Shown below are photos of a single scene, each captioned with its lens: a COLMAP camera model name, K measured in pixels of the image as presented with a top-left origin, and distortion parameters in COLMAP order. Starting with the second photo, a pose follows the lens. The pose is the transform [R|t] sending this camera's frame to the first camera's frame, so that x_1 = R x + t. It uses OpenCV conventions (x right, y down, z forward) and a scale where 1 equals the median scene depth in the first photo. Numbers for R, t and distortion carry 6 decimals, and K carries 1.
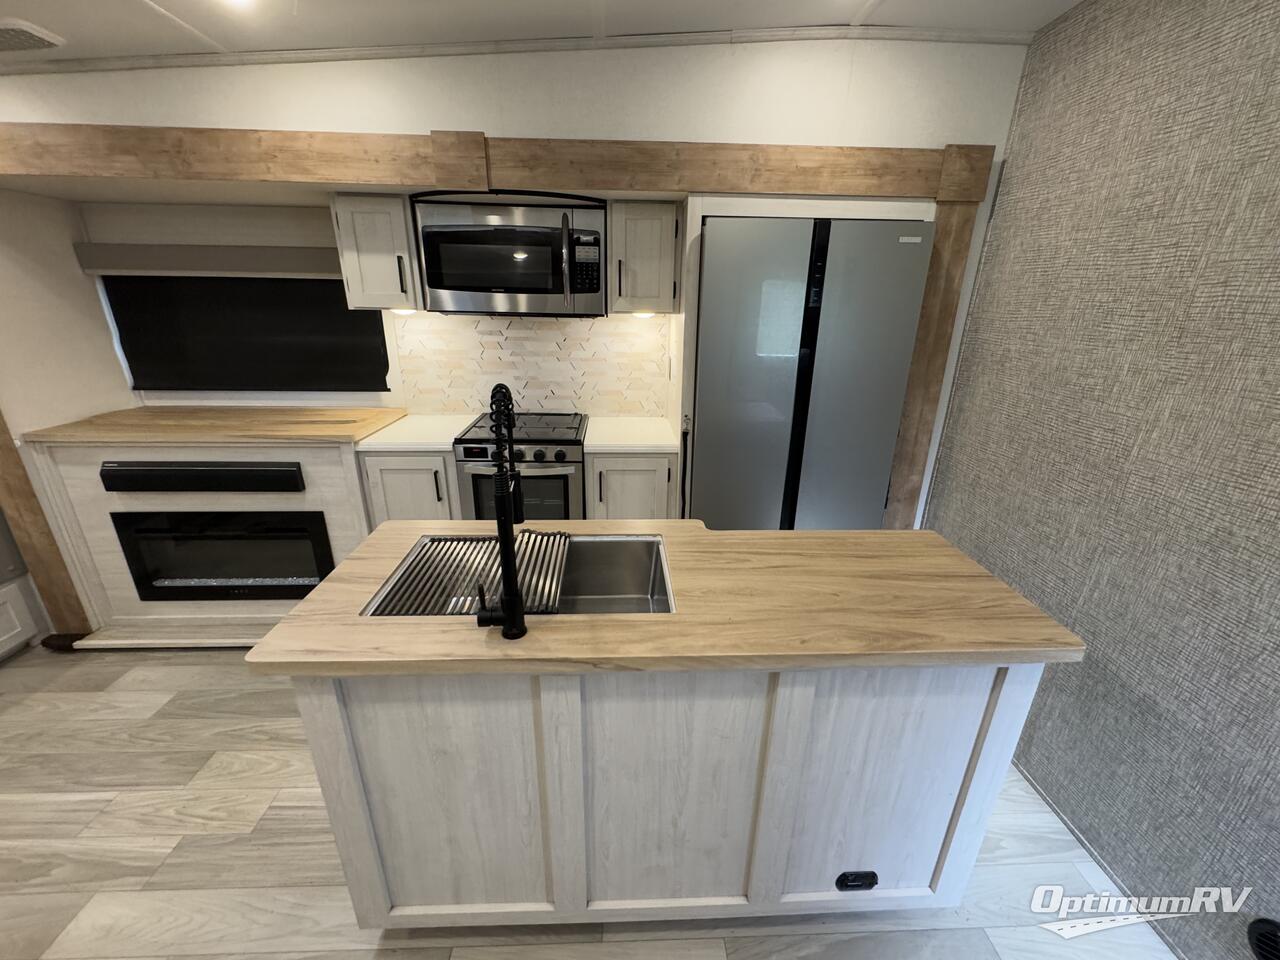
lens RADIAL K [[510.7, 0, 640.0], [0, 510.7, 480.0], [0, 0, 1]] dist [-0.001215, -0.000302]
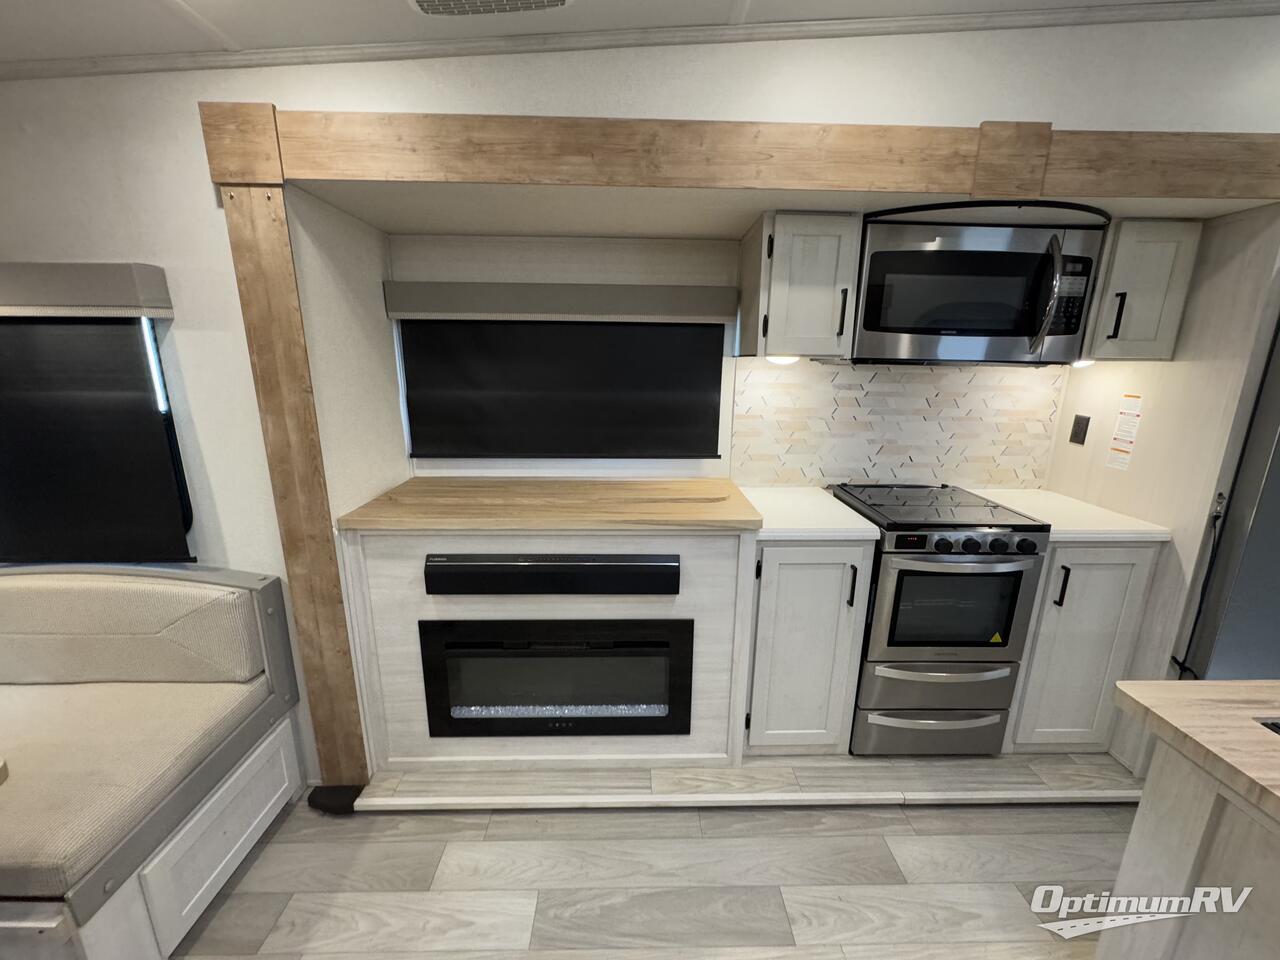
lens RADIAL K [[510.7, 0, 640.0], [0, 510.7, 480.0], [0, 0, 1]] dist [-0.001215, -0.000302]
pose [[0.999818, -0.001212, -0.019041, -0.725004], [-0.000812, 0.994373, -0.105935, -0.066073], [0.019062, 0.105931, 0.994191, 0.243710]]
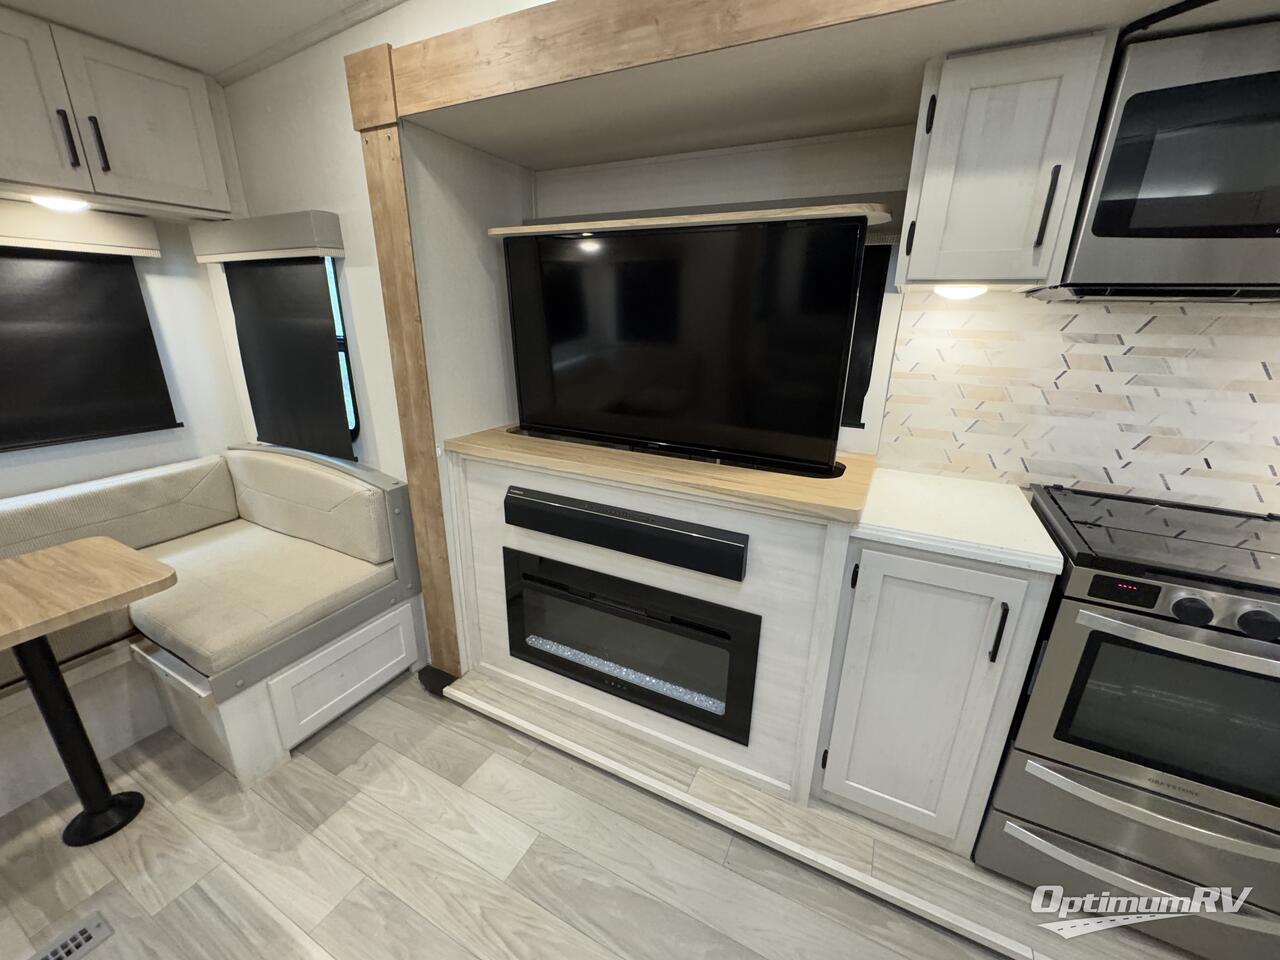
lens RADIAL K [[510.7, 0, 640.0], [0, 510.7, 480.0], [0, 0, 1]] dist [-0.001215, -0.000302]
pose [[0.870460, 0.152108, -0.468147, -0.513600], [-0.169821, 0.985465, 0.004432, -0.082364], [0.462017, 0.075643, 0.883639, 0.399329]]
